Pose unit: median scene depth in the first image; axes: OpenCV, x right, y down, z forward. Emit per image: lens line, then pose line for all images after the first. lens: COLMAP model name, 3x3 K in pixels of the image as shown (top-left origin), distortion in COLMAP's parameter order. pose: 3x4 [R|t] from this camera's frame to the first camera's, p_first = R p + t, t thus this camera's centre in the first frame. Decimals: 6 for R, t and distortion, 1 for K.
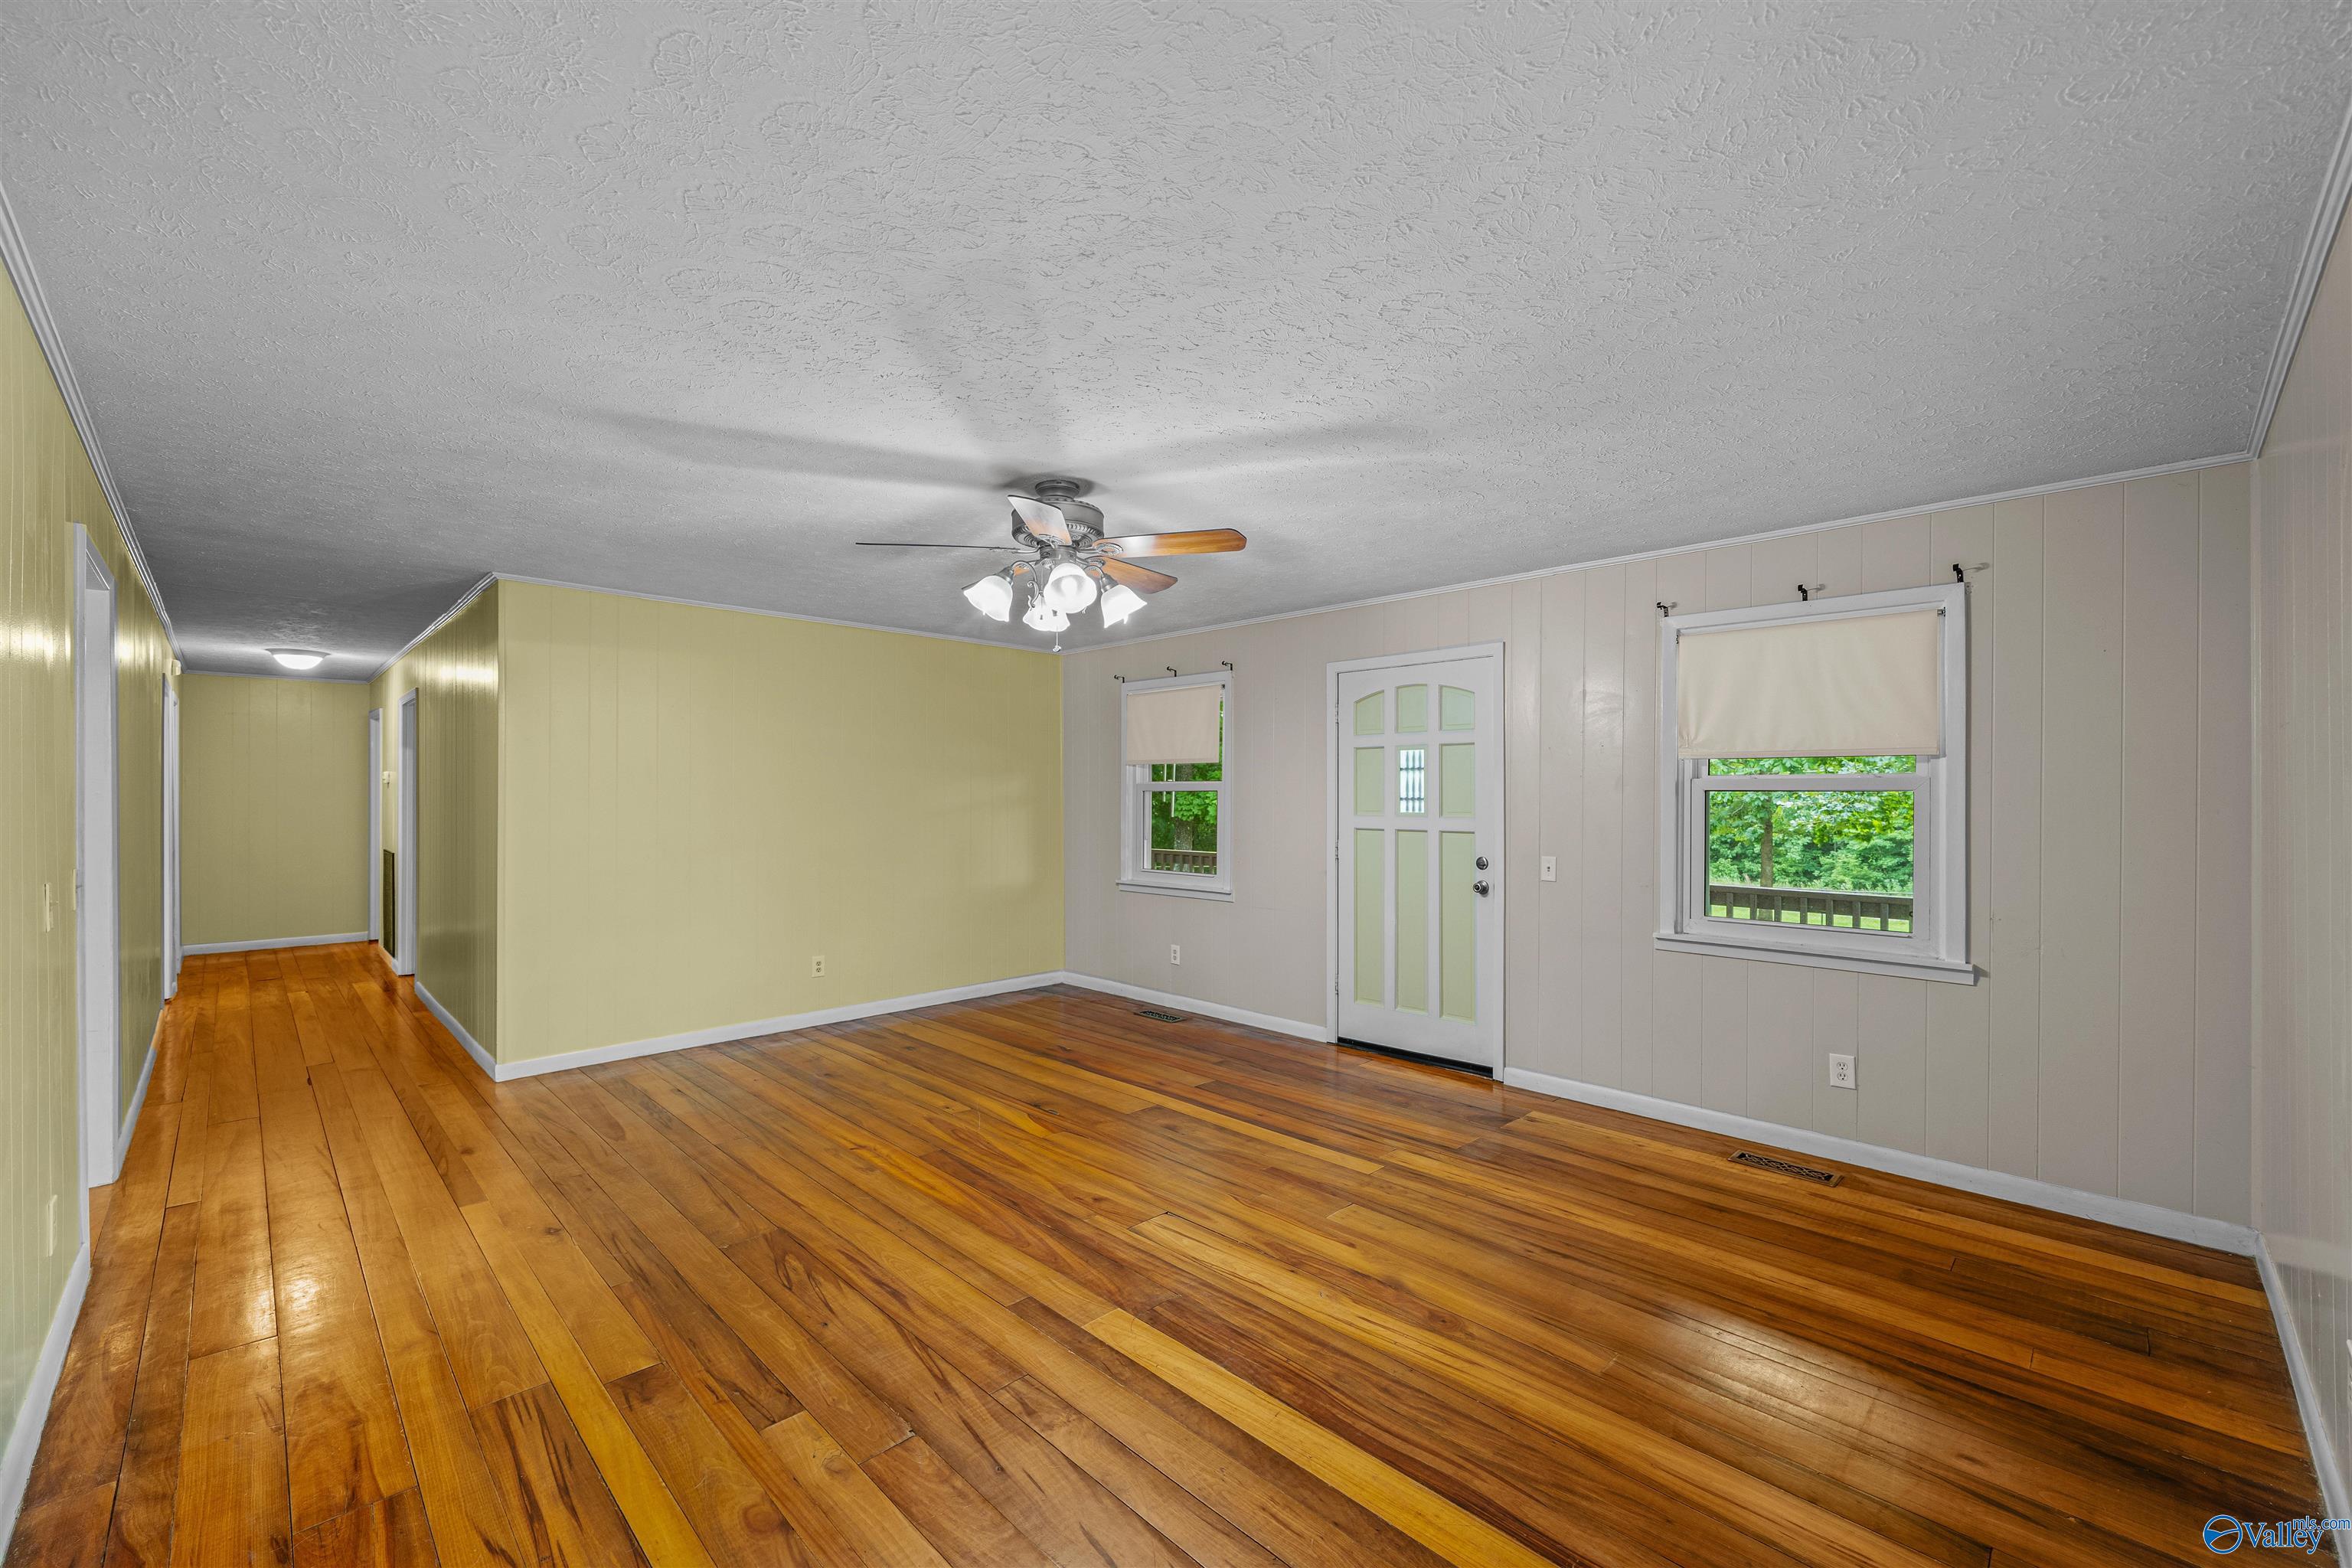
lens RADIAL K [[964.9, 0, 1168.5], [0, 964.9, 788.7], [0, 0, 1]] dist [0.000447, -0.000318]
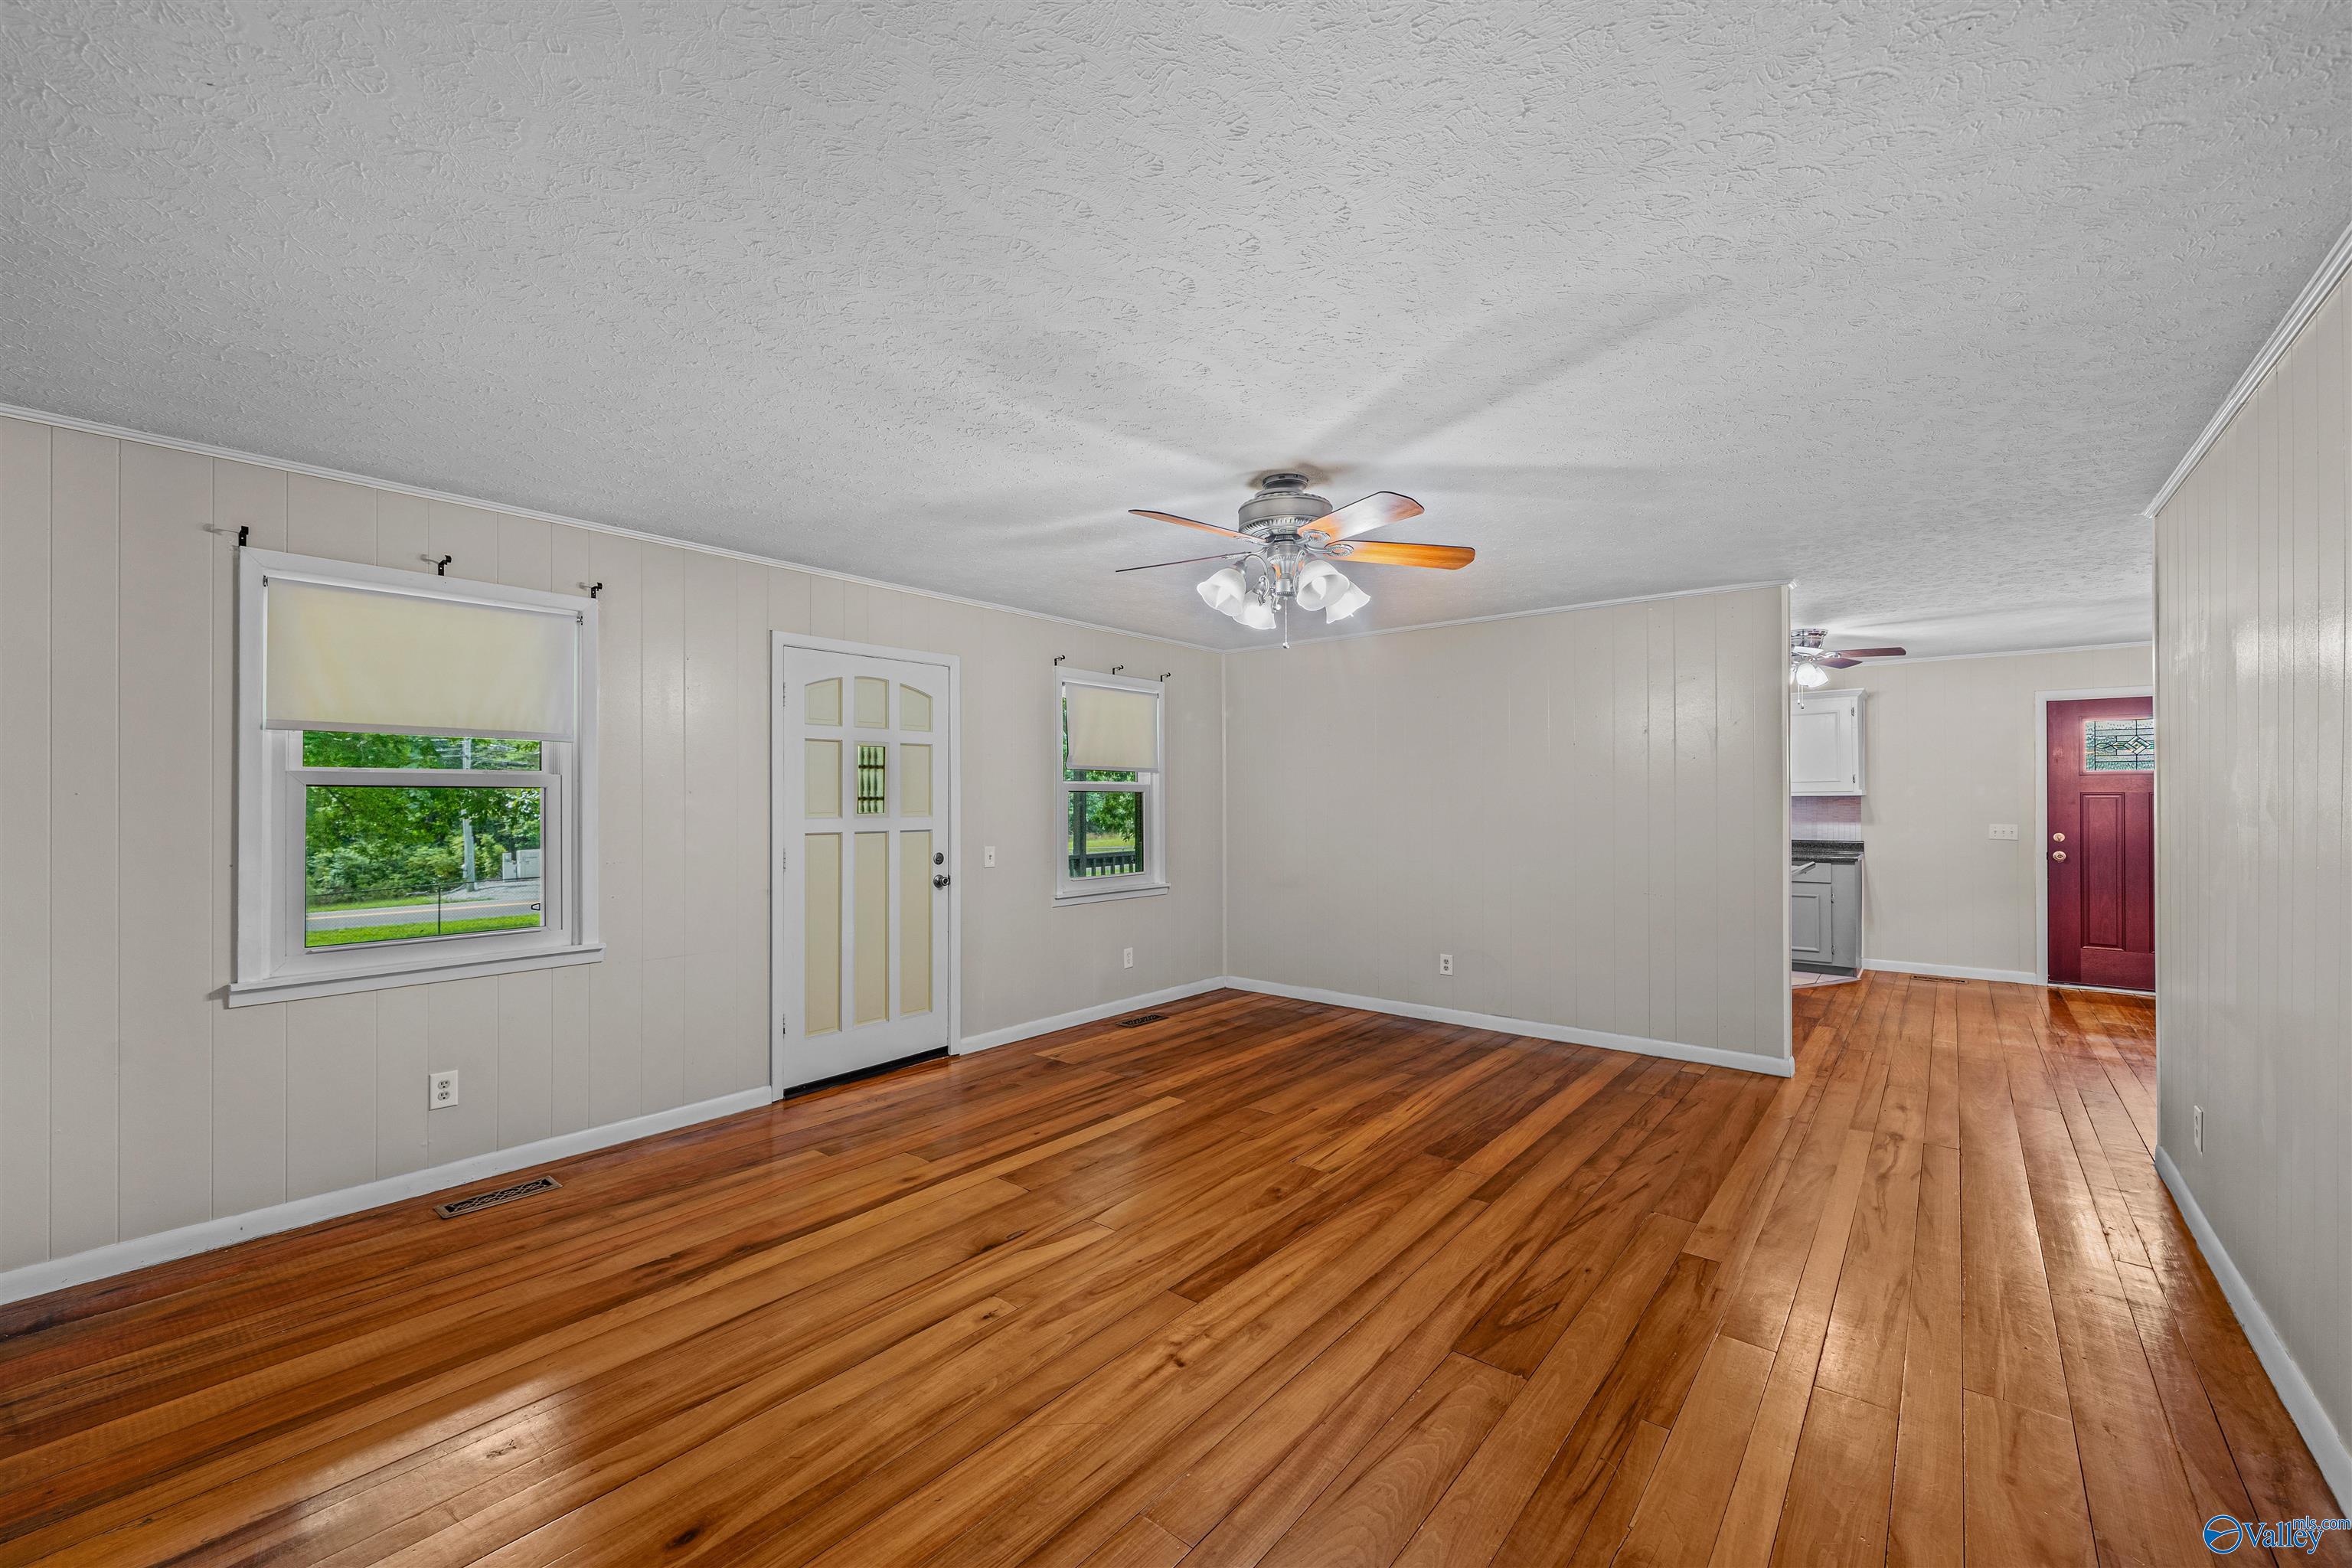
lens RADIAL K [[964.9, 0, 1168.5], [0, 964.9, 788.7], [0, 0, 1]] dist [0.000447, -0.000318]
pose [[-0.115278, 0.006369, 0.993313, -0.938155], [-0.006082, 0.999956, -0.007117, 0.008274], [-0.993315, -0.006862, -0.115234, 1.074891]]
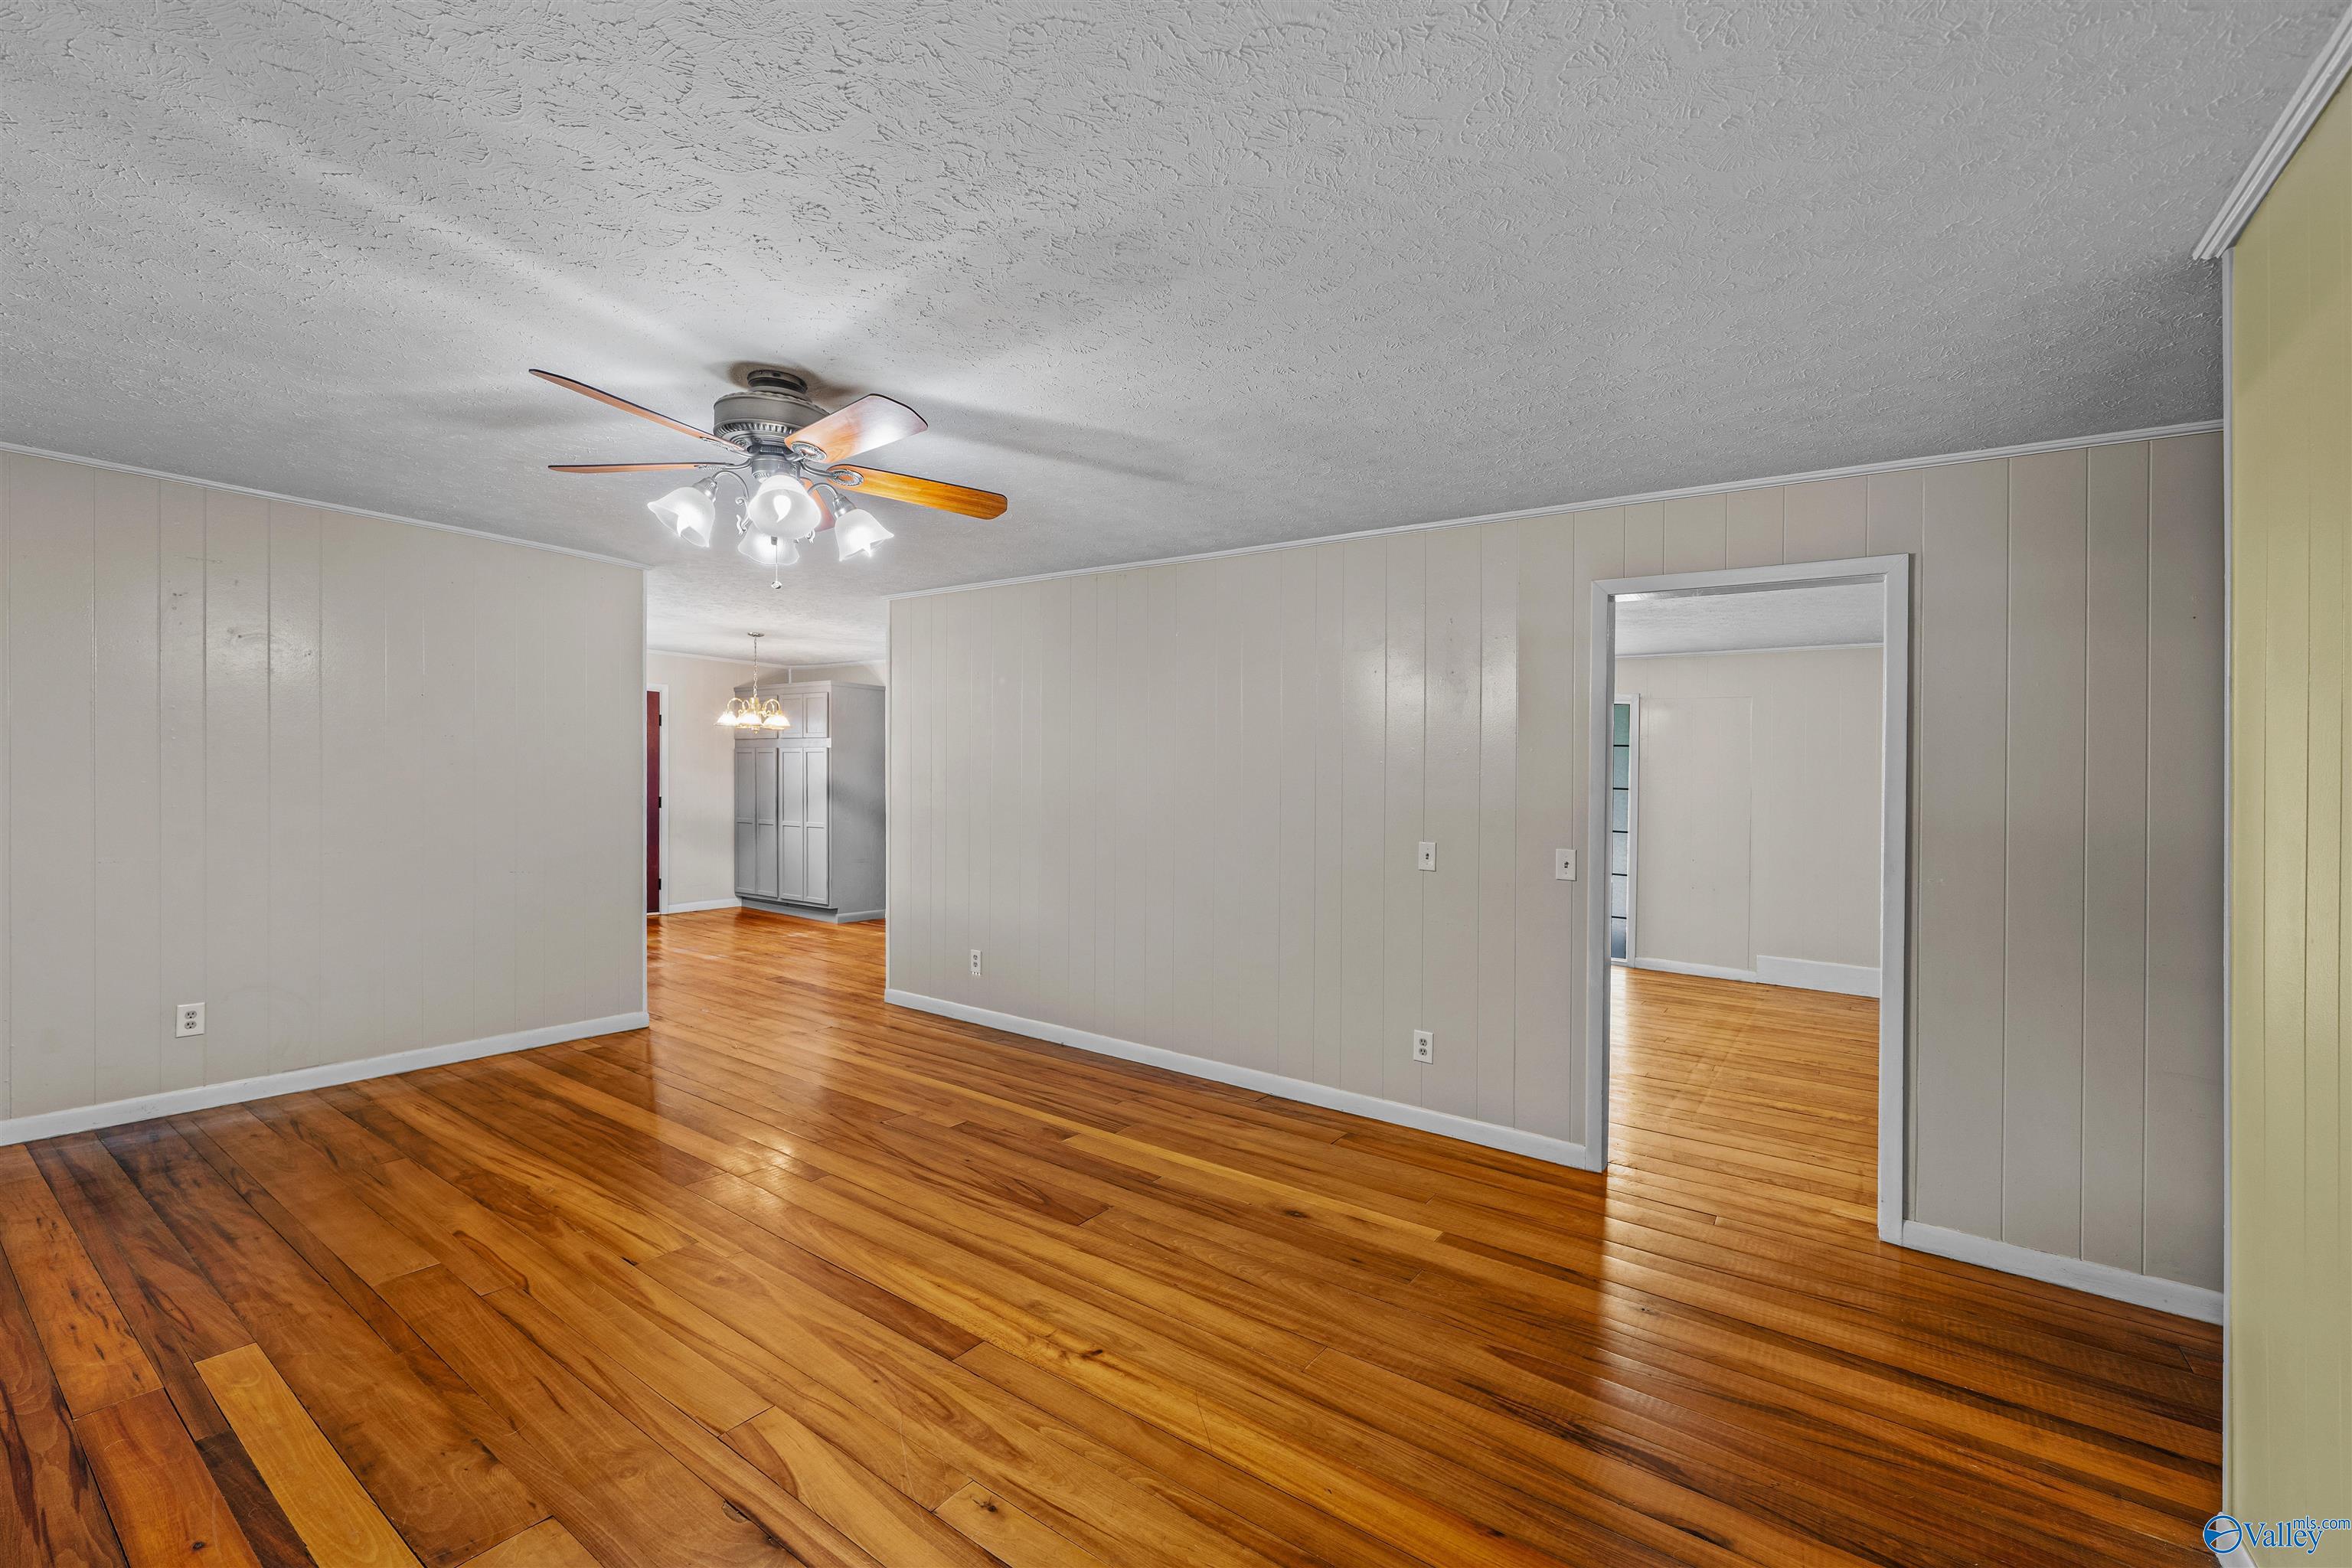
lens RADIAL K [[964.9, 0, 1168.5], [0, 964.9, 788.7], [0, 0, 1]] dist [0.000447, -0.000318]
pose [[-0.983081, -0.027673, -0.181068, -0.248213], [-0.028535, 0.999590, 0.002161, 0.008094], [0.180934, 0.007291, -0.983468, 1.606157]]
